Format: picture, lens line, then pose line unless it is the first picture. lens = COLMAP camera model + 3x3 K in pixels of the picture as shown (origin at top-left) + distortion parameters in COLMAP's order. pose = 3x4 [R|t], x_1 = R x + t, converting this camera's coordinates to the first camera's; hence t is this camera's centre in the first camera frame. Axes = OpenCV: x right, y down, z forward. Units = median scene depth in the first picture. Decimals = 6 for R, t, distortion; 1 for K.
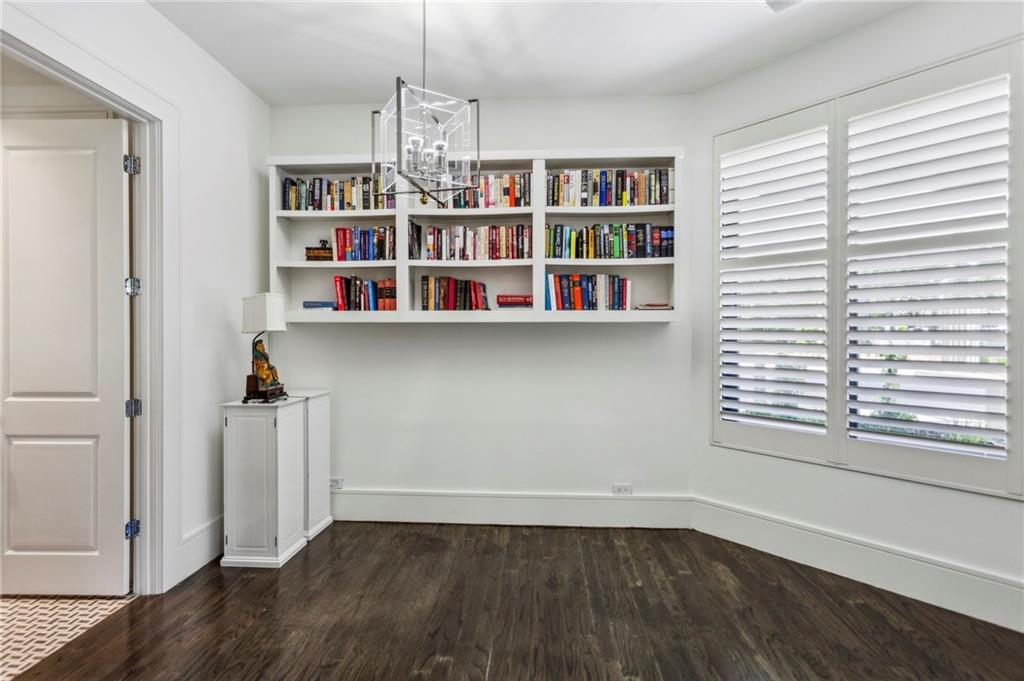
lens RADIAL K [[495.0, 0, 507.4], [0, 495.0, 341.1], [0, 0, 1]] dist [0.005368, -0.000778]
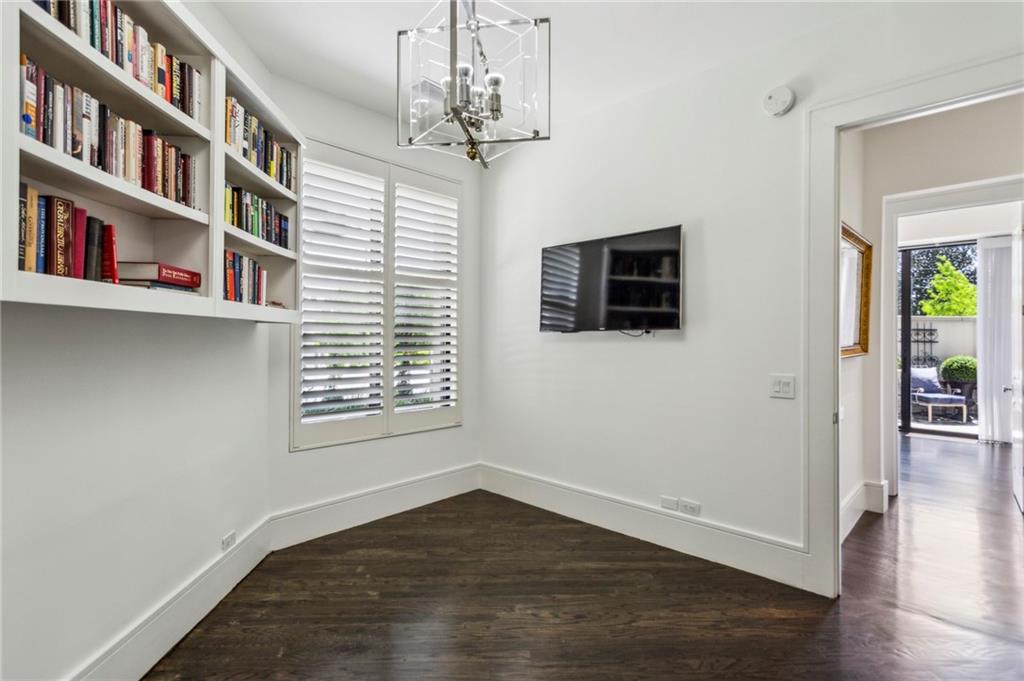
lens RADIAL K [[495.0, 0, 519.9], [0, 495.0, 340.2], [0, 0, 1]] dist [0.005368, -0.000778]
pose [[-0.117360, -0.004594, 0.993079, -0.622761], [0.005127, 0.999973, 0.005231, -0.010586], [-0.993076, 0.005705, -0.117334, 0.700630]]
